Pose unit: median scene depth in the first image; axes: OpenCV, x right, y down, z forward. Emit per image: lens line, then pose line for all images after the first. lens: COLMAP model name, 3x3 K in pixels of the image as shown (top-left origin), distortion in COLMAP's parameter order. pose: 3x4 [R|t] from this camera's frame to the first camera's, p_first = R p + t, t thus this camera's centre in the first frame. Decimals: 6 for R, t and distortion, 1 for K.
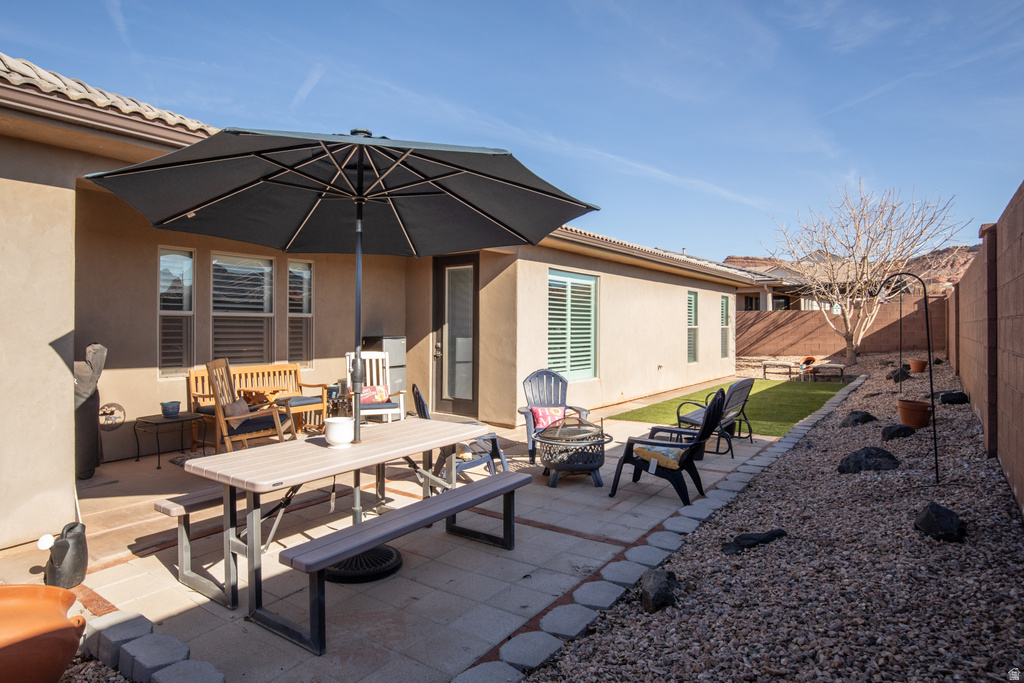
lens RADIAL K [[600.4, 0, 449.1], [0, 600.4, 327.0], [0, 0, 1]] dist [-0.025470, 0.001450]
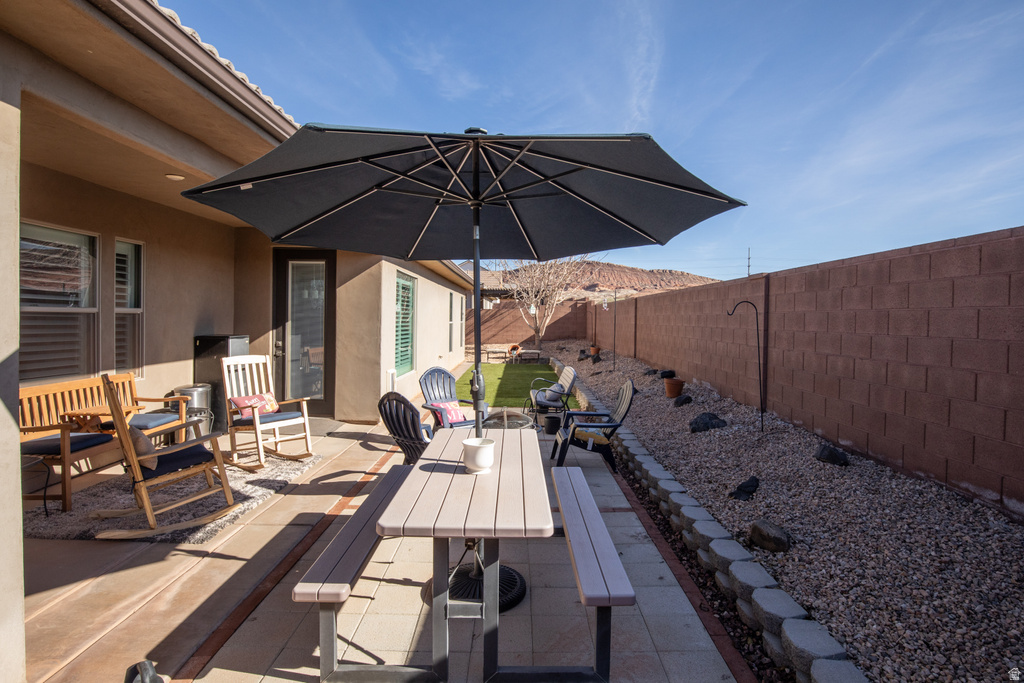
lens RADIAL K [[536.6, 0, 514.7], [0, 536.6, 333.8], [0, 0, 1]] dist [-0.018429, 0.000676]
pose [[0.773719, -0.005871, 0.633501, -0.298774], [-0.015551, 0.999480, 0.028256, -0.016767], [-0.633338, -0.031713, 0.773225, 0.146136]]
